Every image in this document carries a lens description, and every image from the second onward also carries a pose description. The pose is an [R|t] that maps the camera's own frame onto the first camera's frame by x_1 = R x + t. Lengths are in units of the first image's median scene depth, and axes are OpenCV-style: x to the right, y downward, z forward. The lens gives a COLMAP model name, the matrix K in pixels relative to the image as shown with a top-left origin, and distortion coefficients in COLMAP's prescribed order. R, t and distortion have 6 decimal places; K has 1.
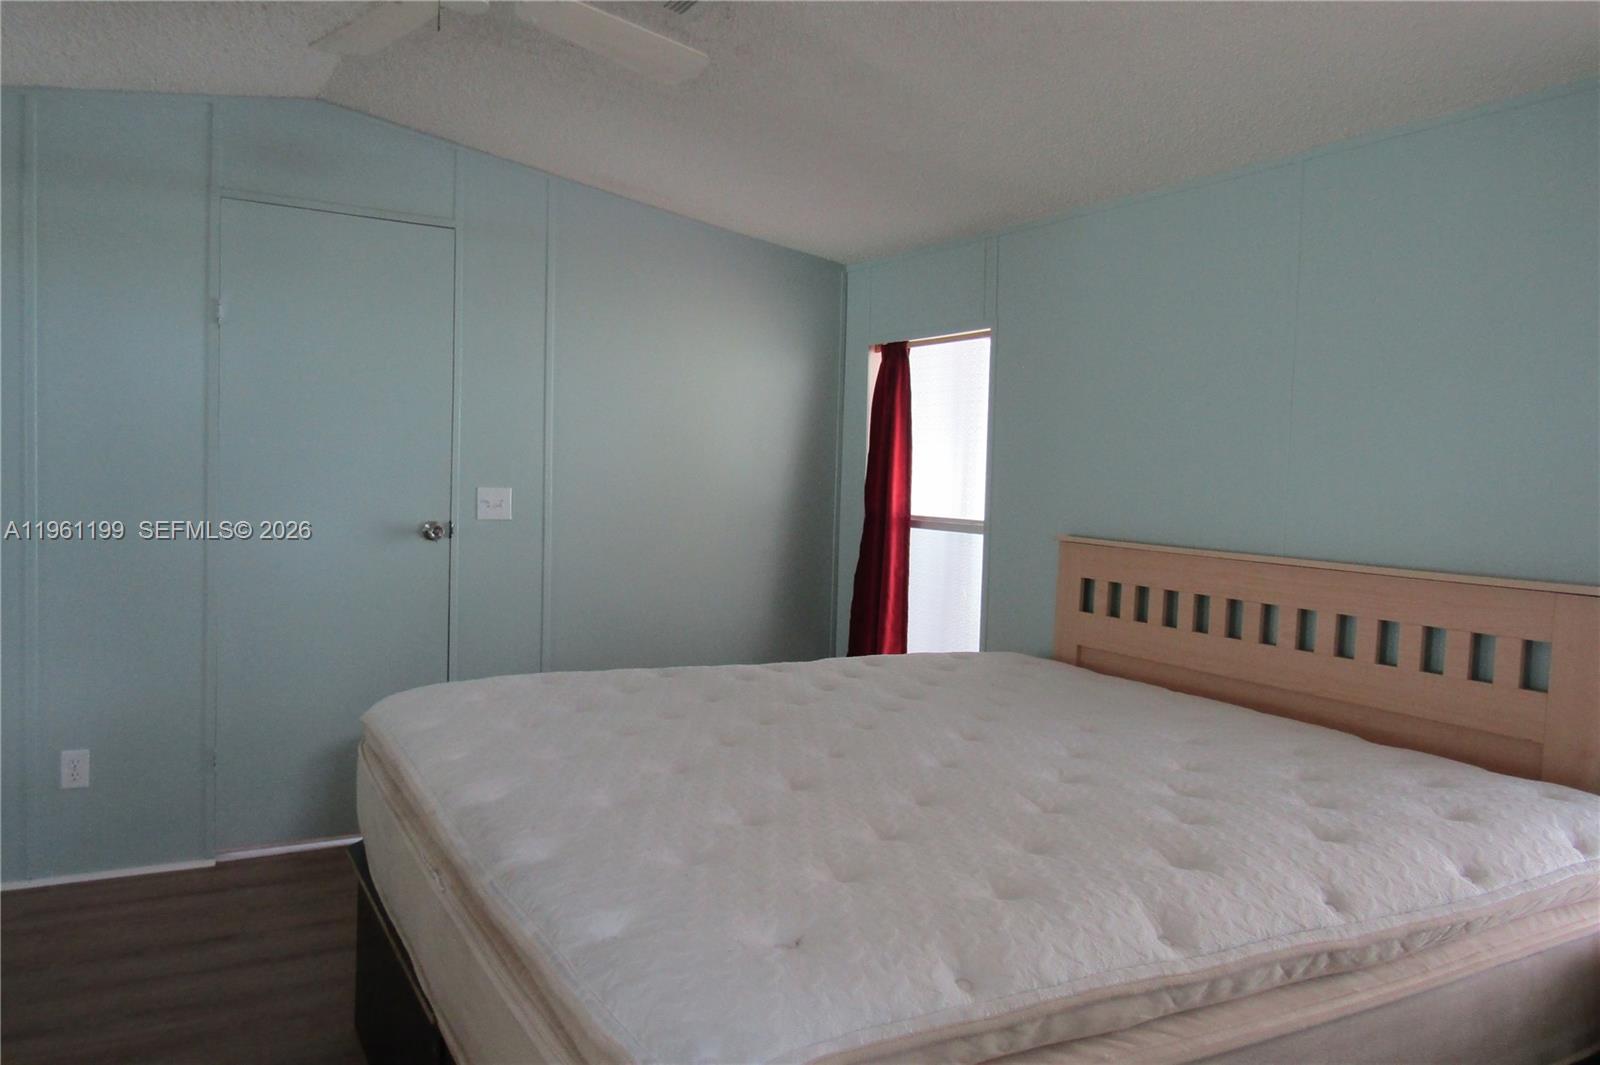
lens RADIAL K [[1146.5, 0, 804.1], [0, 1146.5, 533.5], [0, 0, 1]] dist [0.008241, 0.003468]
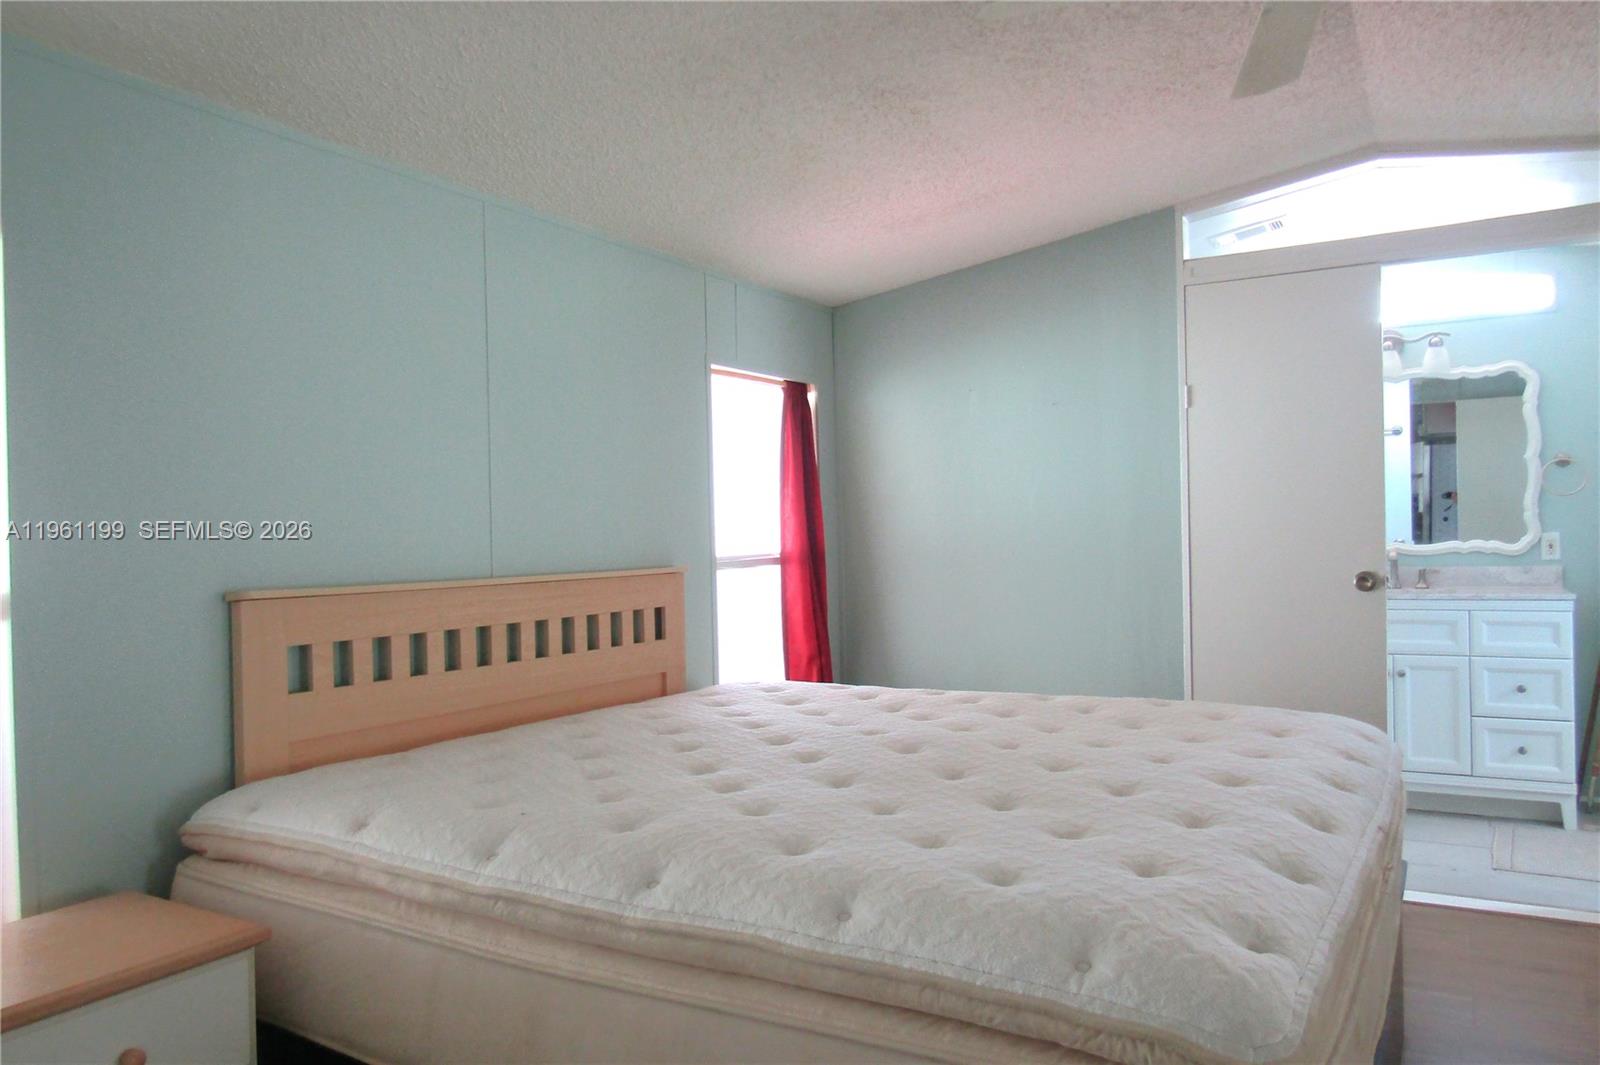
lens RADIAL K [[1146.5, 0, 804.9], [0, 1146.5, 527.2], [0, 0, 1]] dist [0.008241, 0.003468]
pose [[-0.508767, -0.040402, 0.859956, -0.575302], [0.029180, 0.997515, 0.064128, -0.077795], [-0.860410, 0.057720, -0.506324, 1.196119]]
